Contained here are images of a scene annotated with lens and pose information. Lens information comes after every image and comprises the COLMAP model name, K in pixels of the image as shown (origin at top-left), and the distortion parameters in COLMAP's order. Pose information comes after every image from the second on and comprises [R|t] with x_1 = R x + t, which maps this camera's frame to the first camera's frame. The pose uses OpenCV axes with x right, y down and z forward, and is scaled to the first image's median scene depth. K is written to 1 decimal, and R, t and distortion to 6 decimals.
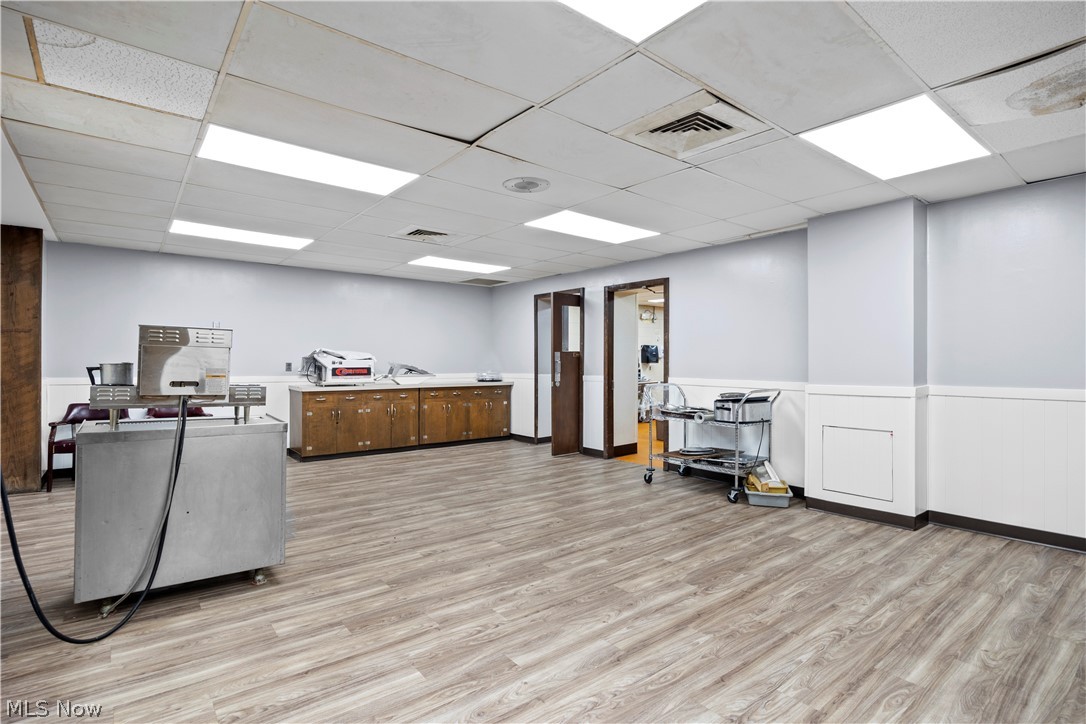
lens RADIAL K [[538.3, 0, 543.8], [0, 538.3, 360.5], [0, 0, 1]] dist [0.000185, 0.000007]
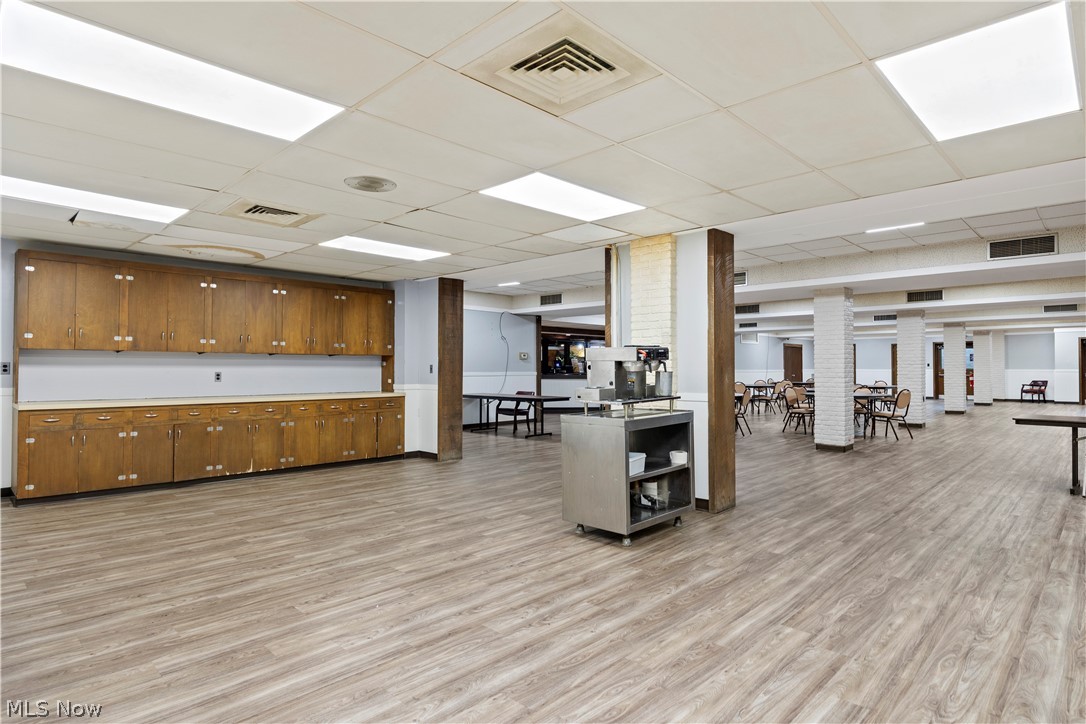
lens RADIAL K [[591.7, 0, 542.7], [0, 591.7, 361.5], [0, 0, 1]] dist [-0.001379, -0.000113]
pose [[-0.991963, -0.004342, -0.126451, -0.198535], [-0.002880, 0.999927, -0.011738, -0.000989], [0.126493, -0.011279, -0.991903, 2.017694]]
